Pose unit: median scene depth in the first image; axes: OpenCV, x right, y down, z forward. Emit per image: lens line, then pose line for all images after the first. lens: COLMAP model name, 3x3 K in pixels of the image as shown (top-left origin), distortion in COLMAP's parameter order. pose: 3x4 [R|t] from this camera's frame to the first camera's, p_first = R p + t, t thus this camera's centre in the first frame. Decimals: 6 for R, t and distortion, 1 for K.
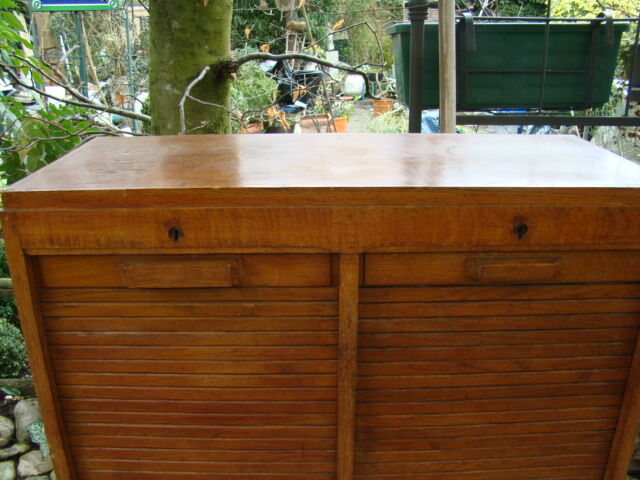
lens RADIAL K [[591.5, 0, 319.2], [0, 591.5, 247.0], [0, 0, 1]] dist [-0.106826, 0.000000]
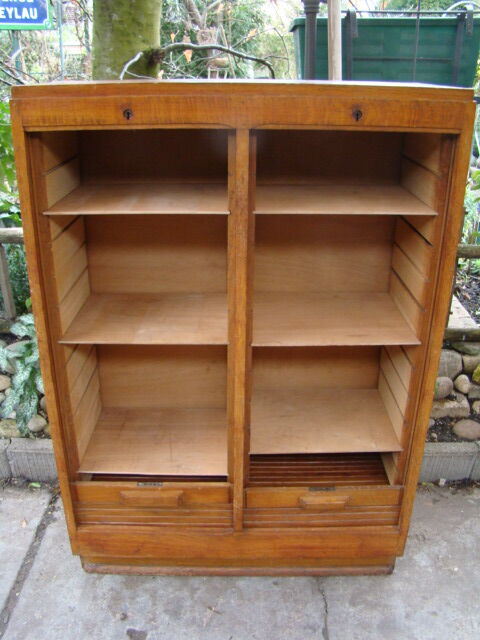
lens RADIAL K [[591.5, 0, 238.7], [0, 591.5, 326.2], [0, 0, 1]] dist [-0.106826, 0.000000]
pose [[0.999931, 0.011536, -0.002282, 0.024913], [-0.011406, 0.998656, 0.050561, 0.218687], [0.002863, -0.050532, 0.998718, -0.255572]]
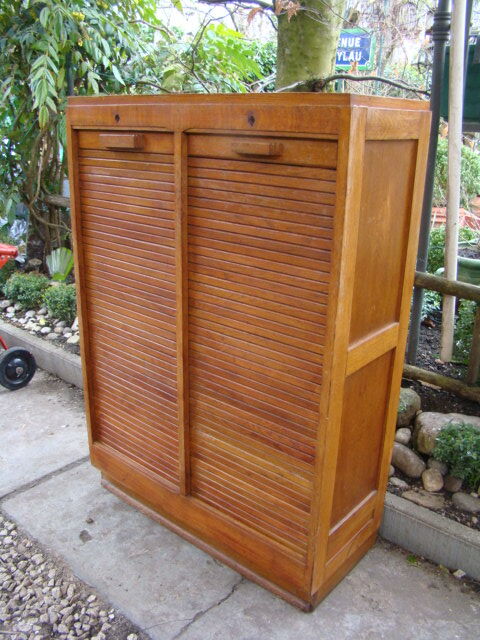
lens RADIAL K [[591.5, 0, 237.8], [0, 591.5, 326.1], [0, 0, 1]] dist [-0.106826, 0.000000]
pose [[0.758778, 0.239319, -0.605791, 0.712614], [-0.252804, 0.965351, 0.064717, 0.213439], [0.600289, 0.104041, 0.792987, -0.124981]]
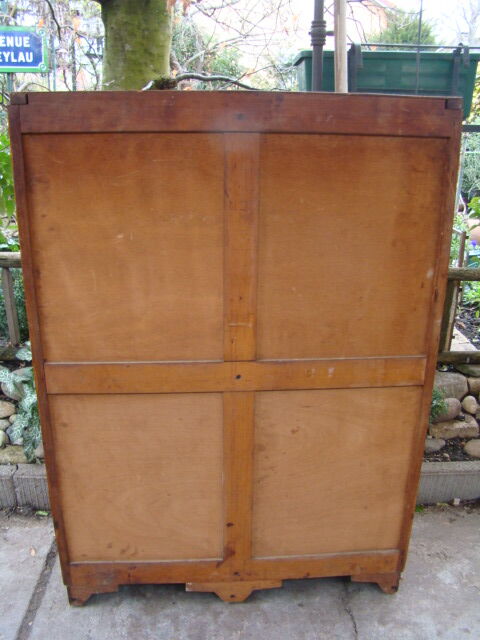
lens RADIAL K [[591.5, 0, 237.0], [0, 591.5, 323.4], [0, 0, 1]] dist [-0.106826, 0.000000]
pose [[0.999321, 0.004293, 0.036599, -0.056911], [-0.002818, 0.999185, -0.040270, 0.284860], [-0.036742, 0.040140, 0.998518, -0.254599]]
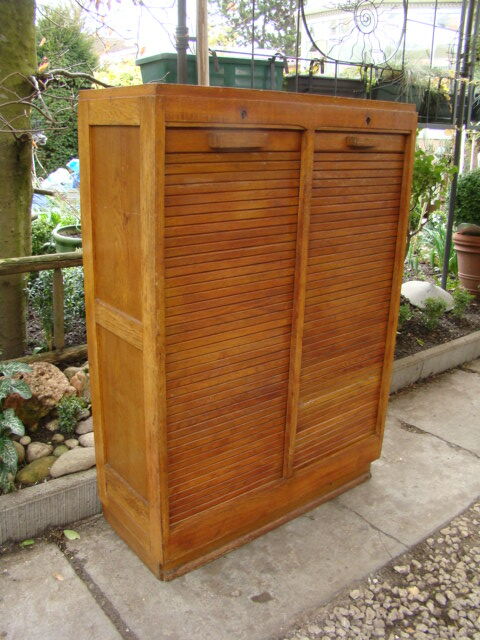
lens RADIAL K [[591.5, 0, 236.1], [0, 591.5, 319.8], [0, 0, 1]] dist [-0.106826, 0.000000]
pose [[0.786136, -0.171908, 0.593665, -0.703192], [0.197371, 0.980072, 0.022440, 0.268927], [-0.585692, 0.099532, 0.804399, -0.173260]]
